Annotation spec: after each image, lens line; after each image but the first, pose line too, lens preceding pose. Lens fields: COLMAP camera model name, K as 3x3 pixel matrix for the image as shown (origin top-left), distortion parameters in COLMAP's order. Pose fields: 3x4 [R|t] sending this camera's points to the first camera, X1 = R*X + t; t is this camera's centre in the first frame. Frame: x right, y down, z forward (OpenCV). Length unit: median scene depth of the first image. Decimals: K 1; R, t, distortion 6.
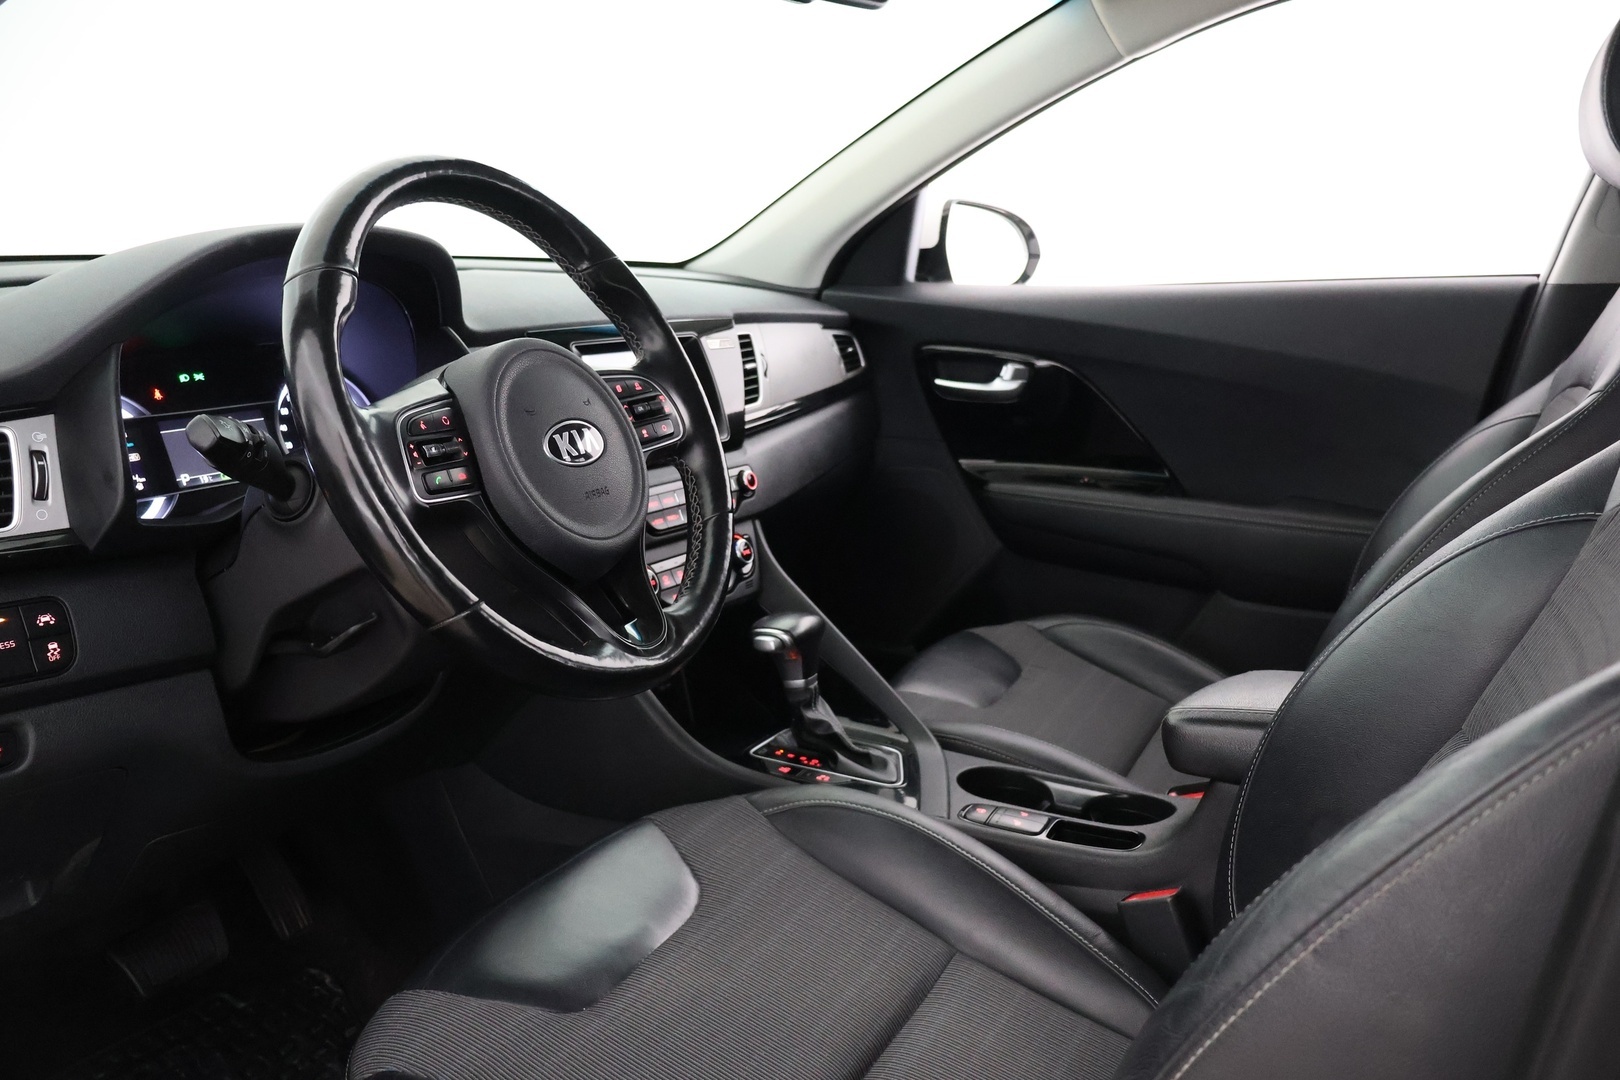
lens RADIAL K [[1333.0, 0, 804.4], [0, 1333.0, 510.4], [0, 0, 1]] dist [-0.001504, 0.002266]
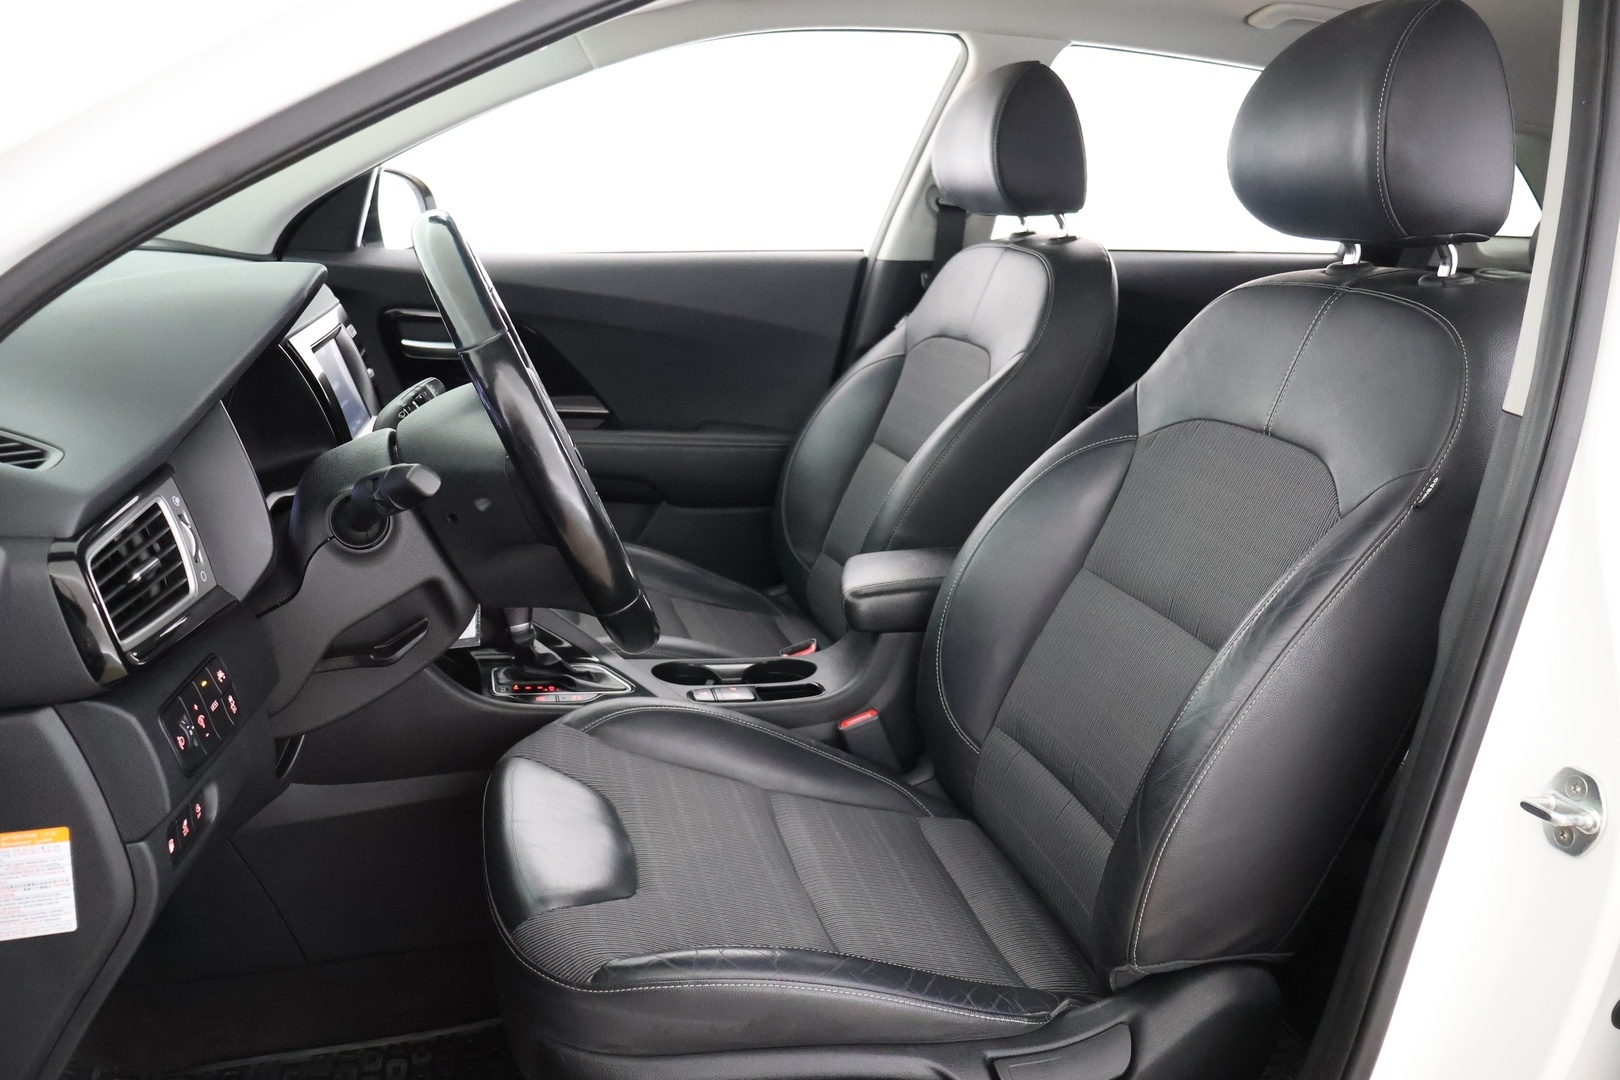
lens RADIAL K [[1333.0, 0, 804.4], [0, 1333.0, 510.4], [0, 0, 1]] dist [-0.001504, 0.002266]
pose [[0.761077, -0.131180, 0.635258, -0.671743], [0.082273, 0.990950, 0.106062, -0.093623], [-0.643422, -0.028456, 0.764982, -0.069582]]
